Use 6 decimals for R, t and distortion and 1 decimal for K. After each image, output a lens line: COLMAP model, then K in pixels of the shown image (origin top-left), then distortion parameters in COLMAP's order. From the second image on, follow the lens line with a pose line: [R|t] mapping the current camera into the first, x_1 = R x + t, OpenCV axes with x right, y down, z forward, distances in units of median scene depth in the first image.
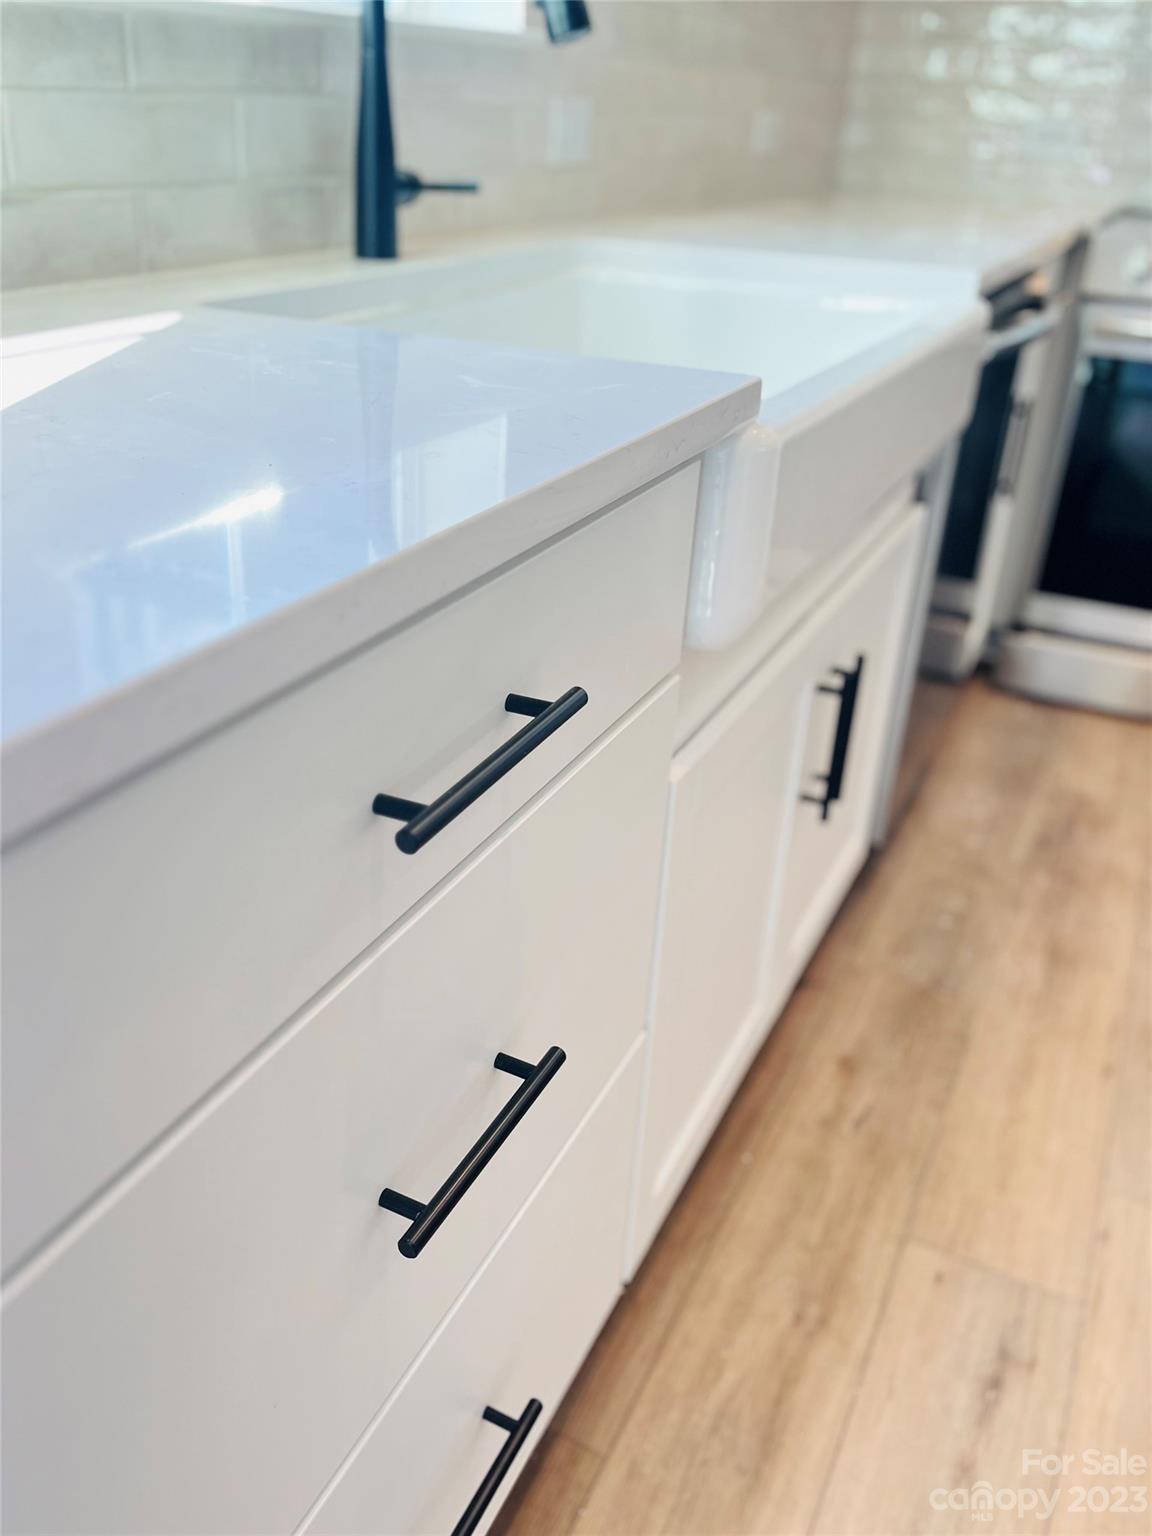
lens RADIAL K [[1286.6, 0, 501.6], [0, 1286.6, 768.9], [0, 0, 1]] dist [0.002128, -0.134936]
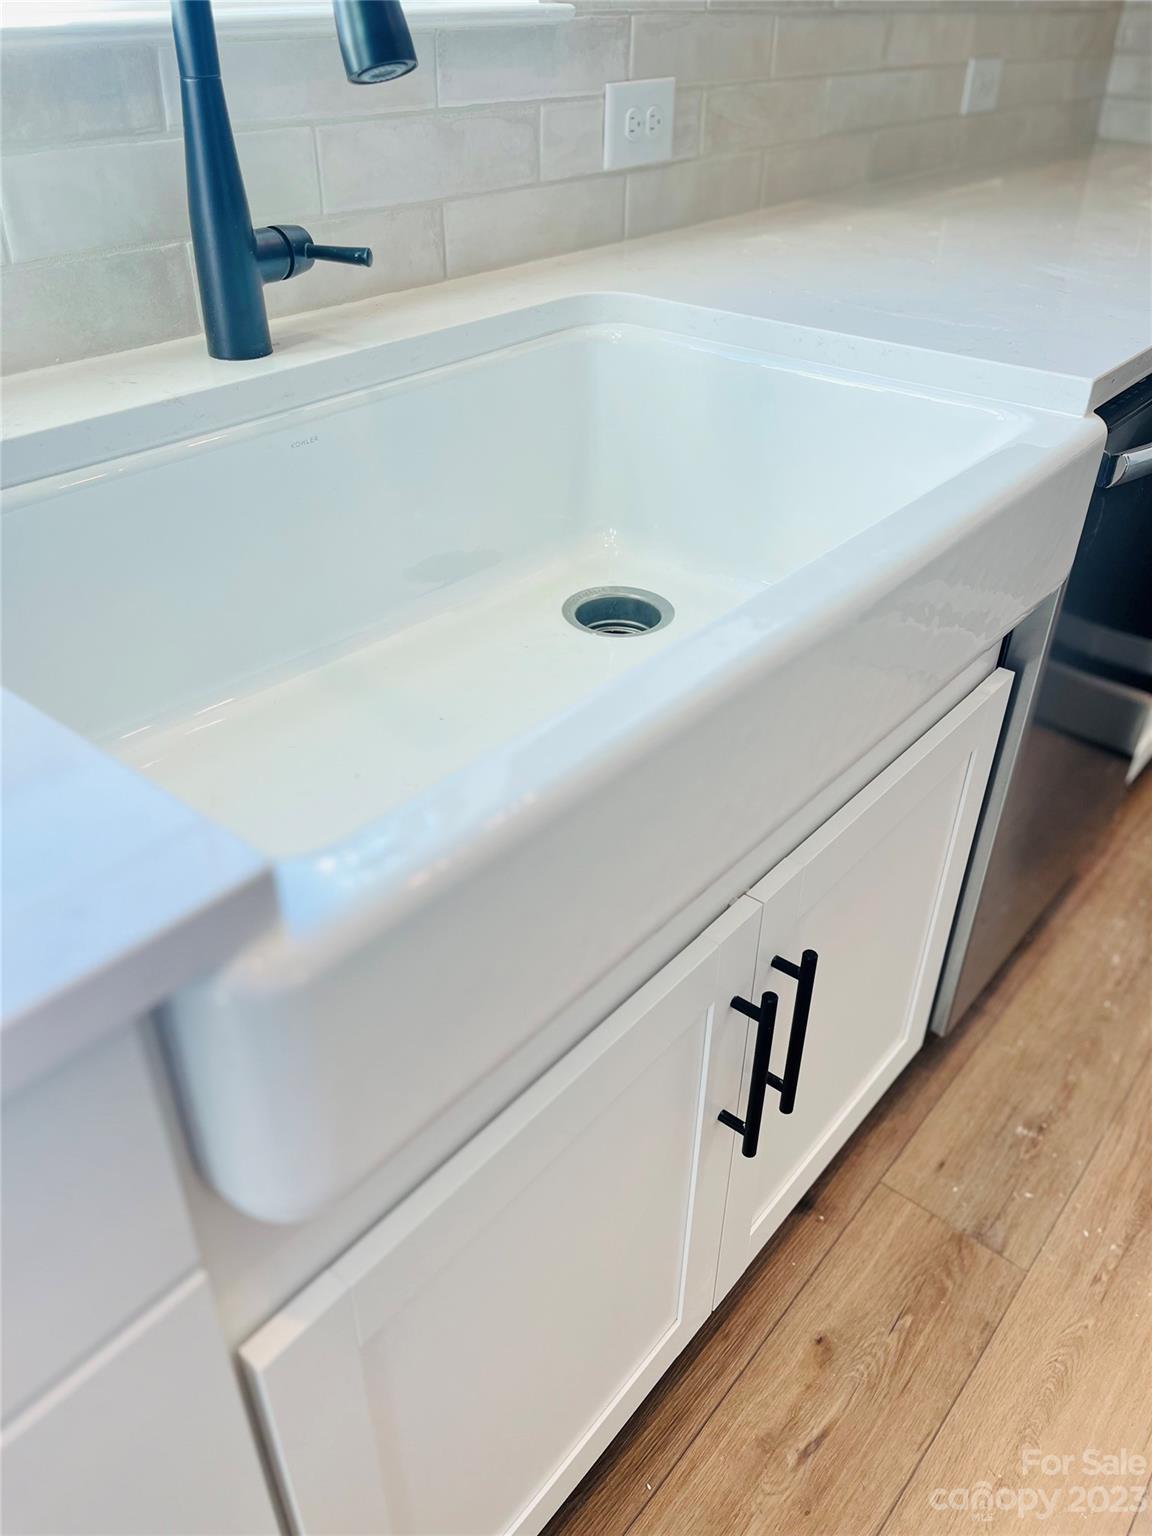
lens RADIAL K [[1168.6, 0, 576.0], [0, 1168.6, 768.0], [0, 0, 1]] dist [0.053942, -0.092959]
pose [[0.979712, 0.100922, -0.173144, 0.210356], [-0.081952, 0.990160, 0.113431, -0.213051], [0.182888, -0.096940, 0.978343, 0.275509]]
